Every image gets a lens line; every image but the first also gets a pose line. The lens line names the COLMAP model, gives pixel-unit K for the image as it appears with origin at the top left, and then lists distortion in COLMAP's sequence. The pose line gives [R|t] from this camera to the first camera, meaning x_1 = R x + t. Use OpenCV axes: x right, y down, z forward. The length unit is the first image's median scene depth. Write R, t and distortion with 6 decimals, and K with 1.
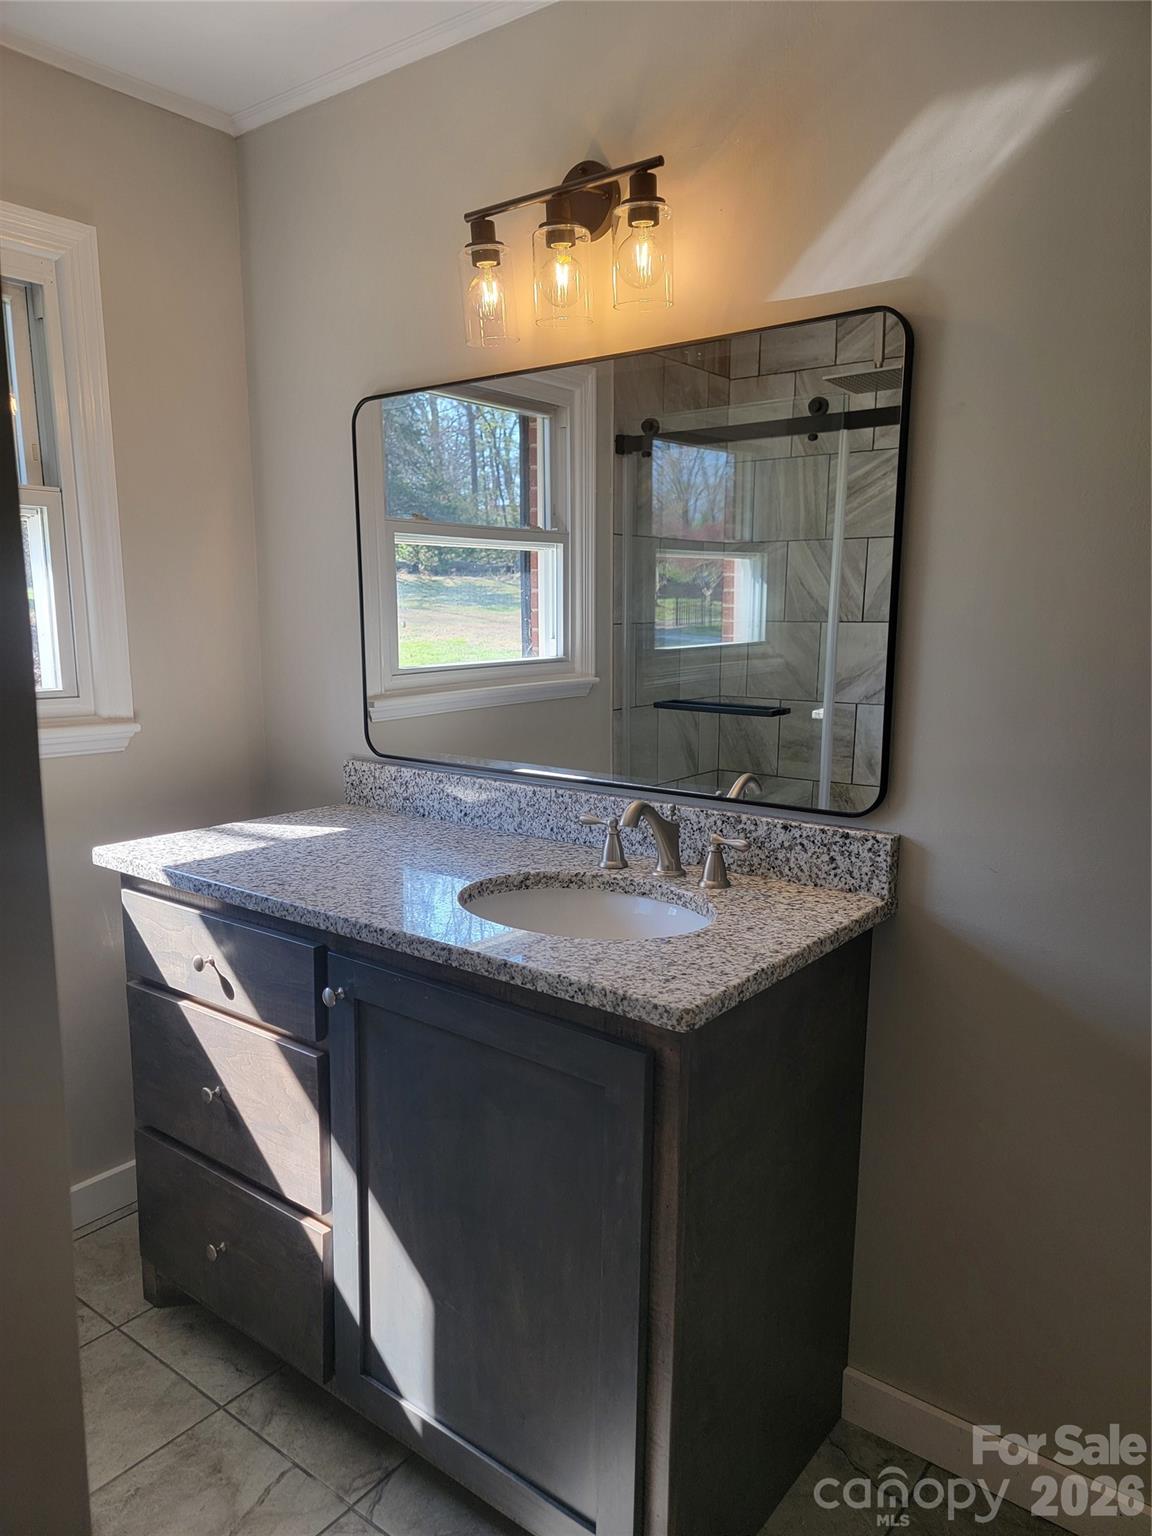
lens RADIAL K [[1065.6, 0, 585.7], [0, 1065.6, 780.3], [0, 0, 1]] dist [0.095196, -0.075684]
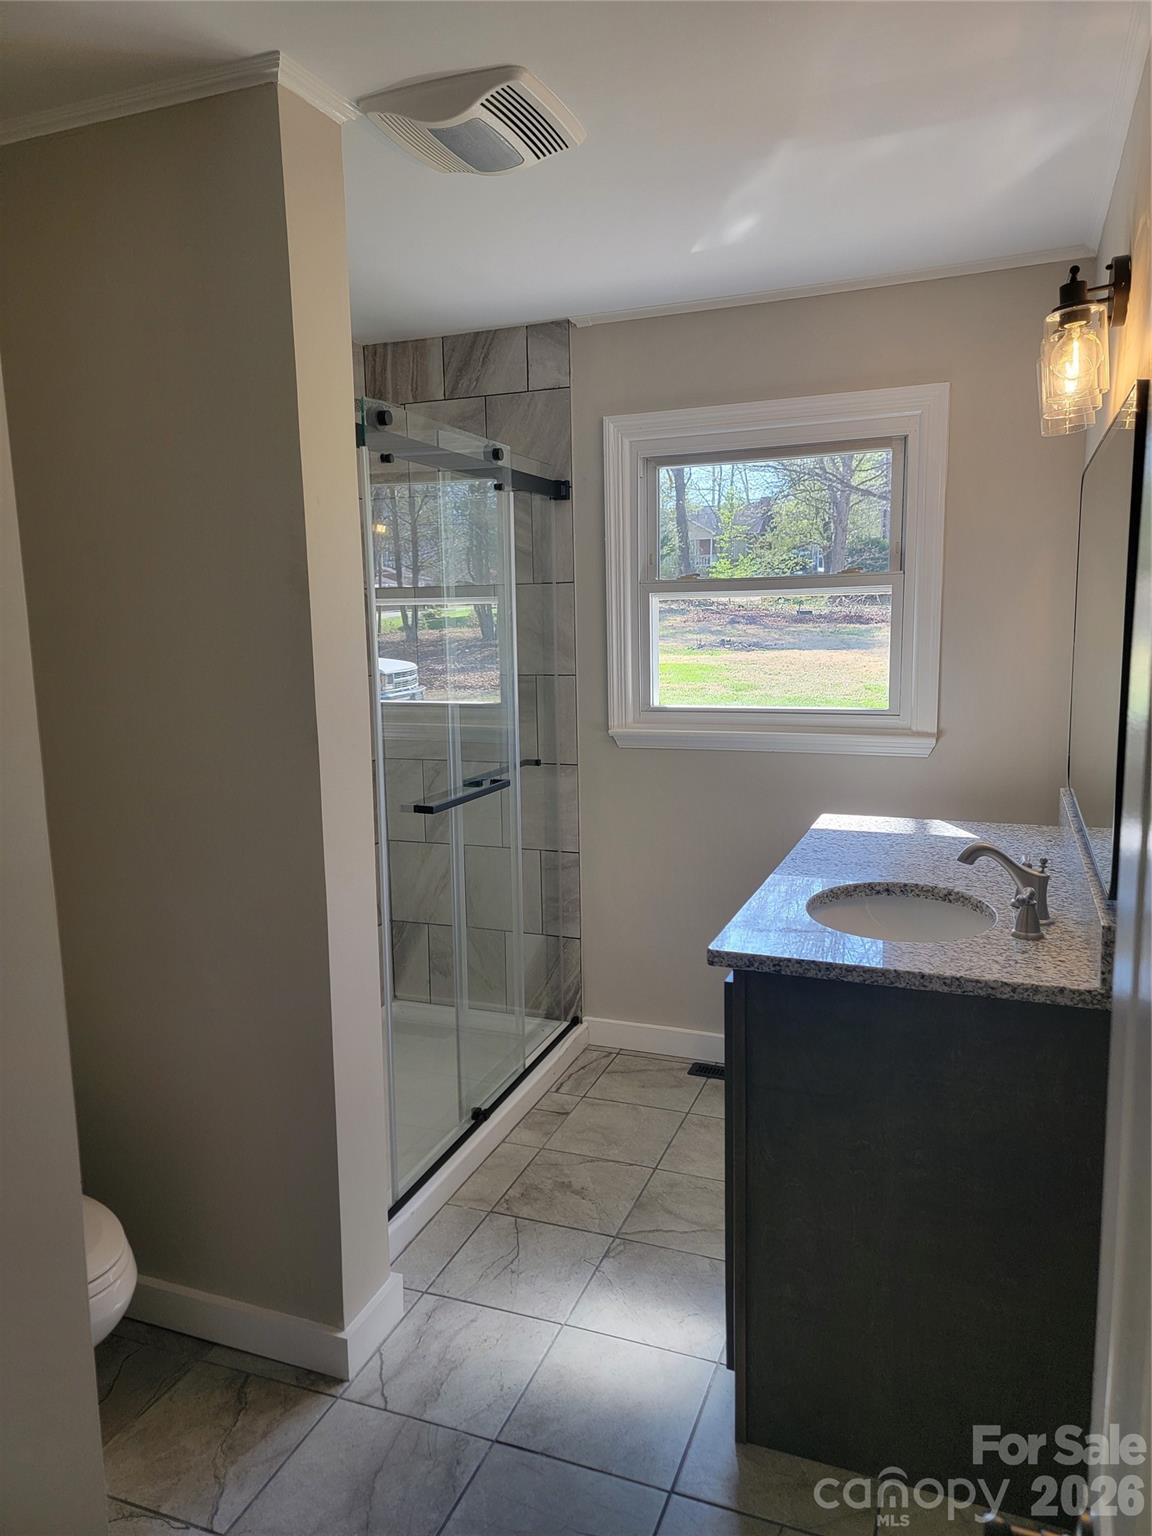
lens RADIAL K [[1065.6, 0, 585.7], [0, 1065.6, 780.3], [0, 0, 1]] dist [0.095196, -0.075684]
pose [[0.285625, 0.134028, -0.948923, 1.019889], [-0.133734, 0.986058, 0.099019, -0.105028], [0.948964, 0.098621, 0.299567, 0.252899]]
